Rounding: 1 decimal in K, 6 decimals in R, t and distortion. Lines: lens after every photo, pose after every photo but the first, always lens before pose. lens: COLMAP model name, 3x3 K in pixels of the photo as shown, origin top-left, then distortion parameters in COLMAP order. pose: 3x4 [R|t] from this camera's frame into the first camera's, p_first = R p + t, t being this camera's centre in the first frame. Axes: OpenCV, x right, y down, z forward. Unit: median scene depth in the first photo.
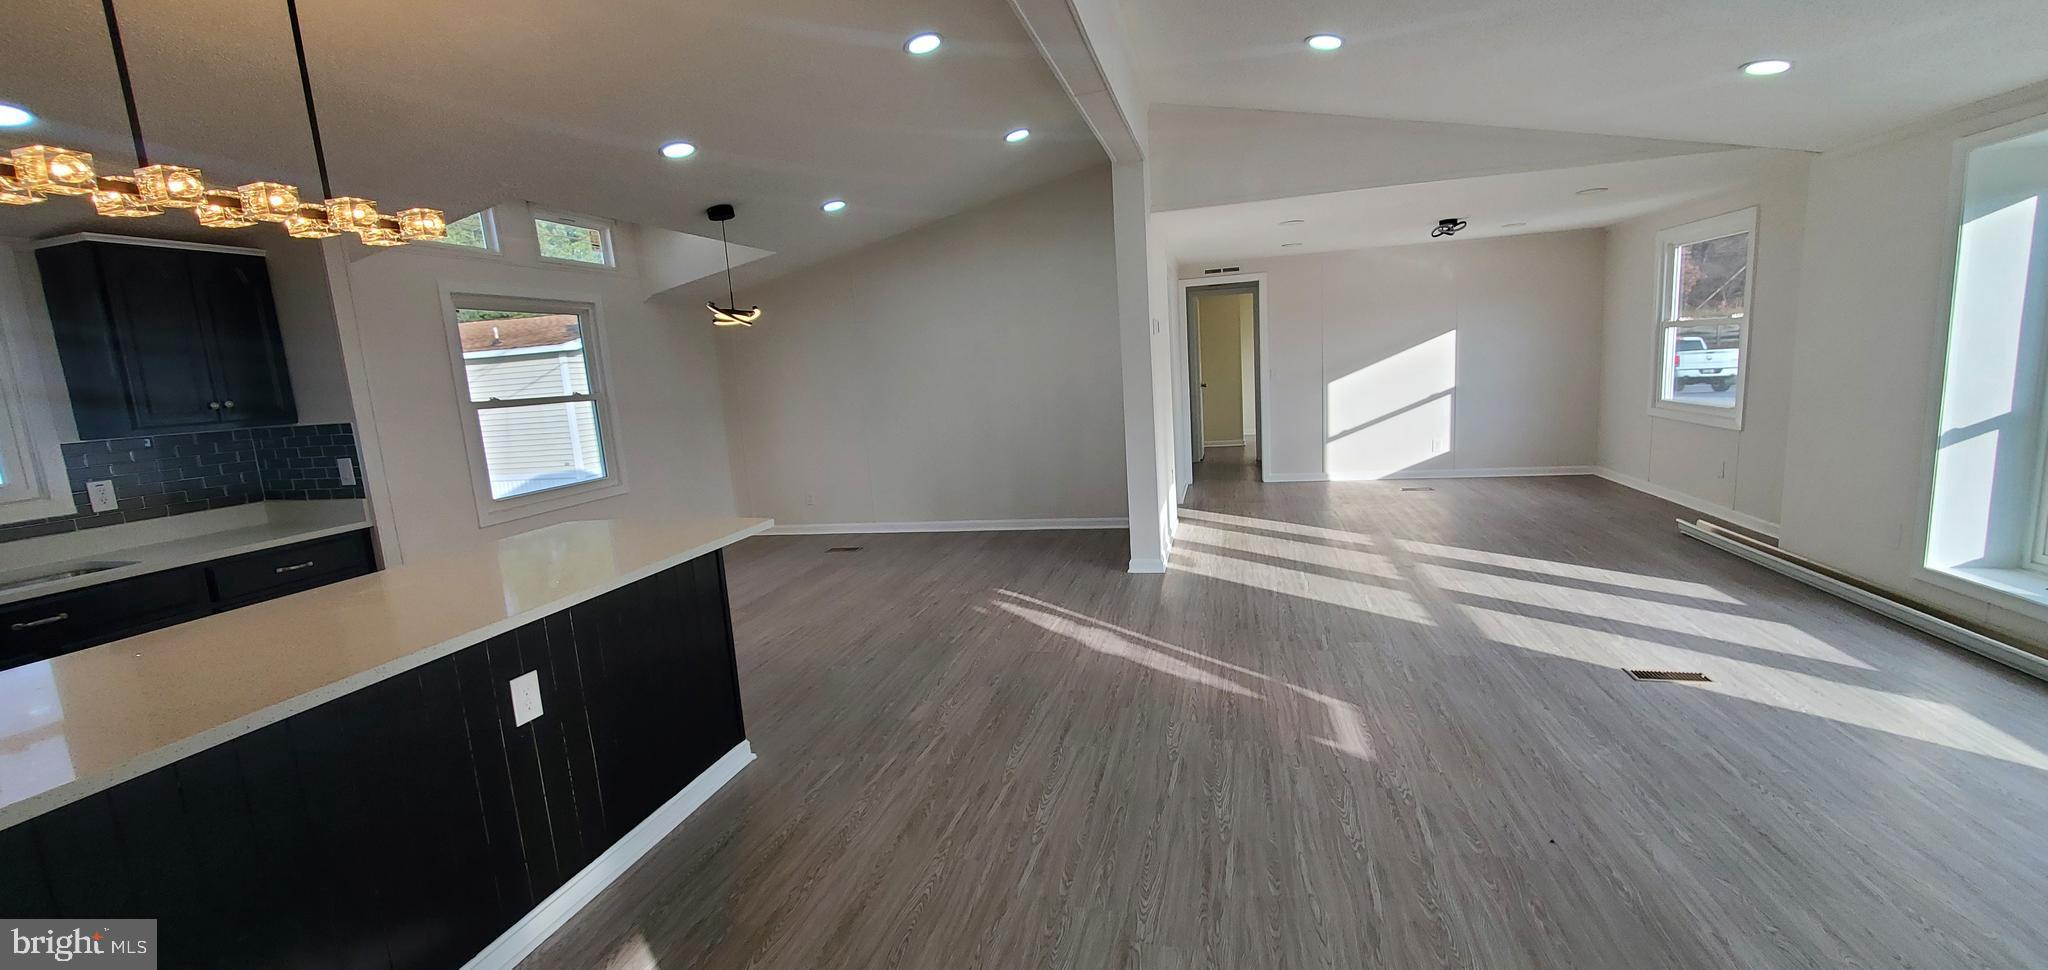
lens RADIAL K [[815.4, 0, 1019.6], [0, 815.4, 489.9], [0, 0, 1]] dist [0.000810, -0.000045]
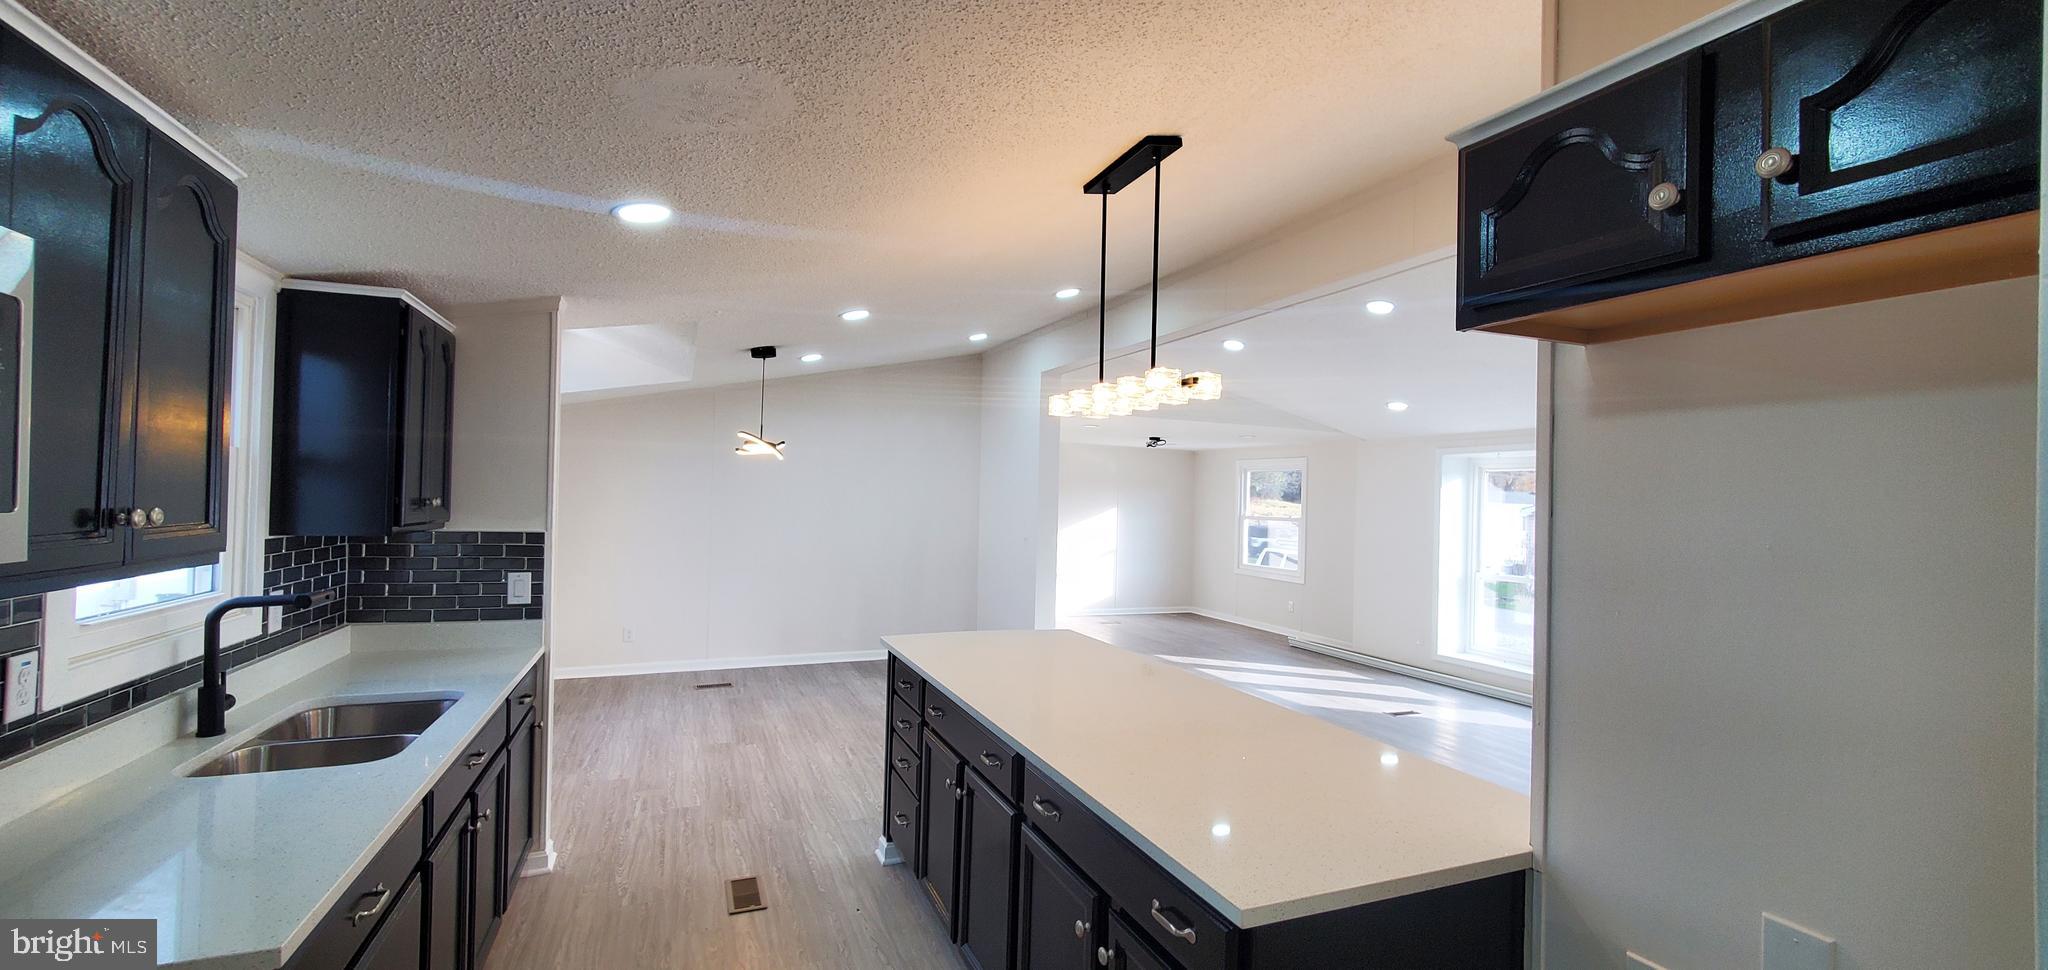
lens RADIAL K [[815.4, 0, 1019.6], [0, 815.4, 489.9], [0, 0, 1]] dist [0.000810, -0.000045]
pose [[0.793088, 0.095415, 0.601587, -0.916840], [0.013024, 0.984772, -0.173360, 0.030612], [-0.608968, 0.145325, 0.779768, 0.004605]]
